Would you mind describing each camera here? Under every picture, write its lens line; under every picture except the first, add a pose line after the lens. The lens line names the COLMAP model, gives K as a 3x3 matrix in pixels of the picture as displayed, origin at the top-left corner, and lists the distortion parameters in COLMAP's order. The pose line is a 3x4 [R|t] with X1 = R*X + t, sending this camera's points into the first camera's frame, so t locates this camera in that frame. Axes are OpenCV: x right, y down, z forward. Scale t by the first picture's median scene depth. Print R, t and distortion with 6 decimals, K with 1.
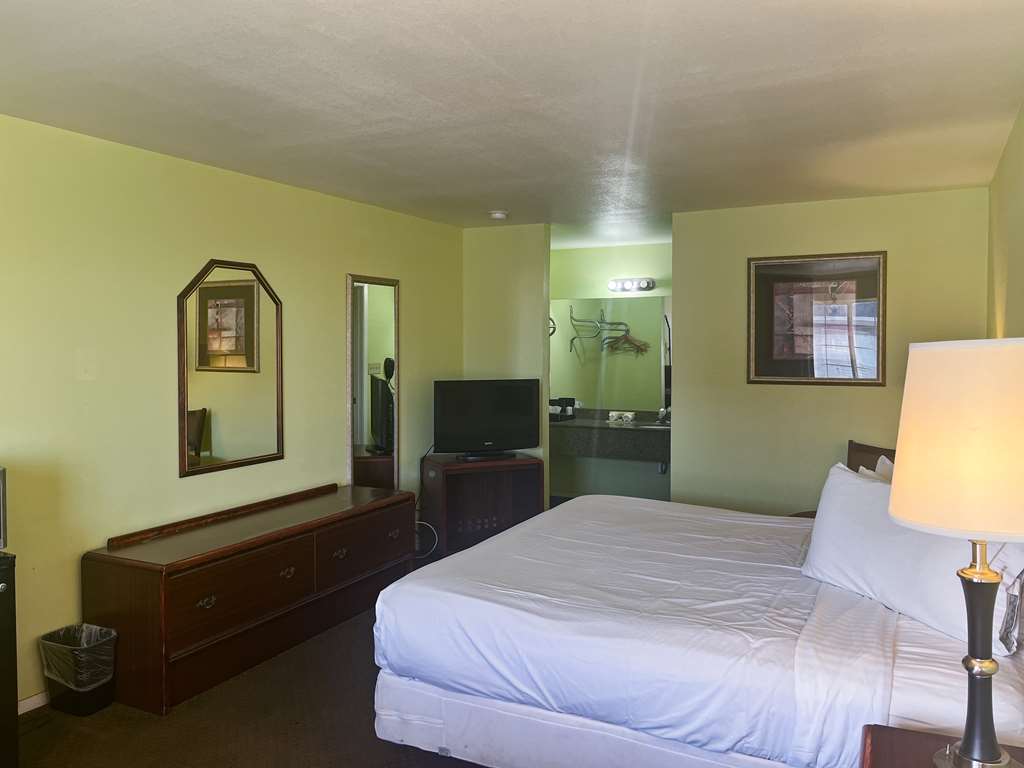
lens RADIAL K [[803.4, 0, 512.1], [0, 803.4, 356.8], [0, 0, 1]] dist [0.027598, 0.001892]
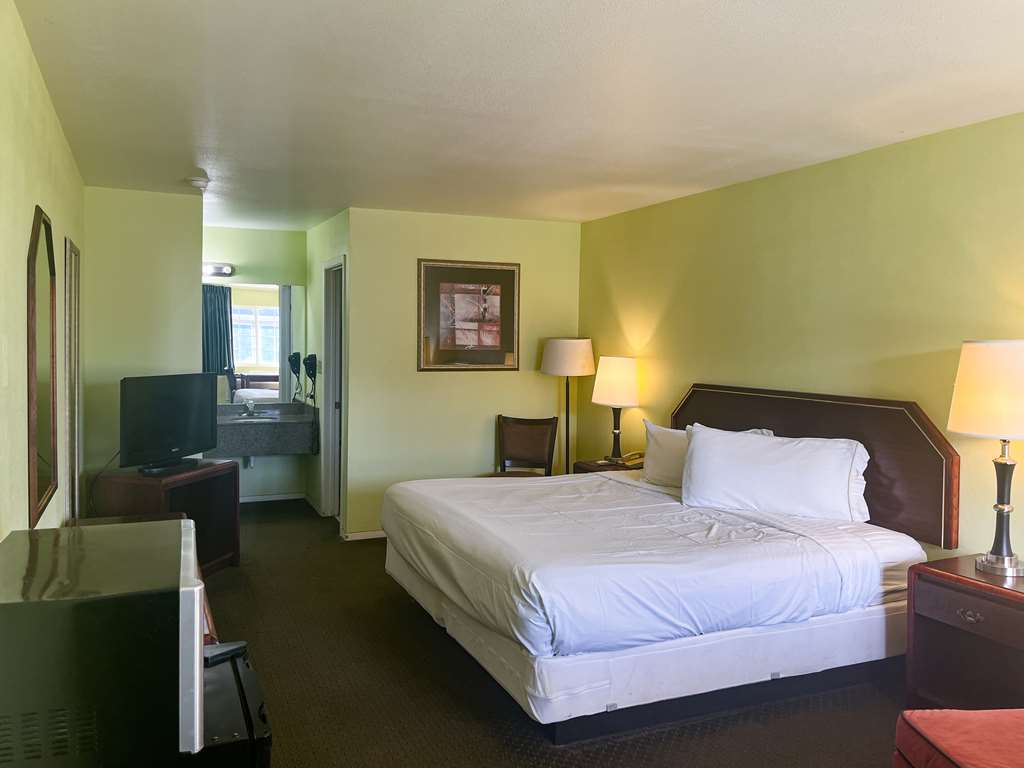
lens RADIAL K [[803.4, 0, 512.1], [0, 803.4, 356.8], [0, 0, 1]] dist [0.027598, 0.001892]
pose [[0.640014, -0.009517, 0.768304, -0.566780], [-0.000452, 0.999918, 0.012763, -0.001690], [-0.768363, -0.008516, 0.639958, 0.226962]]
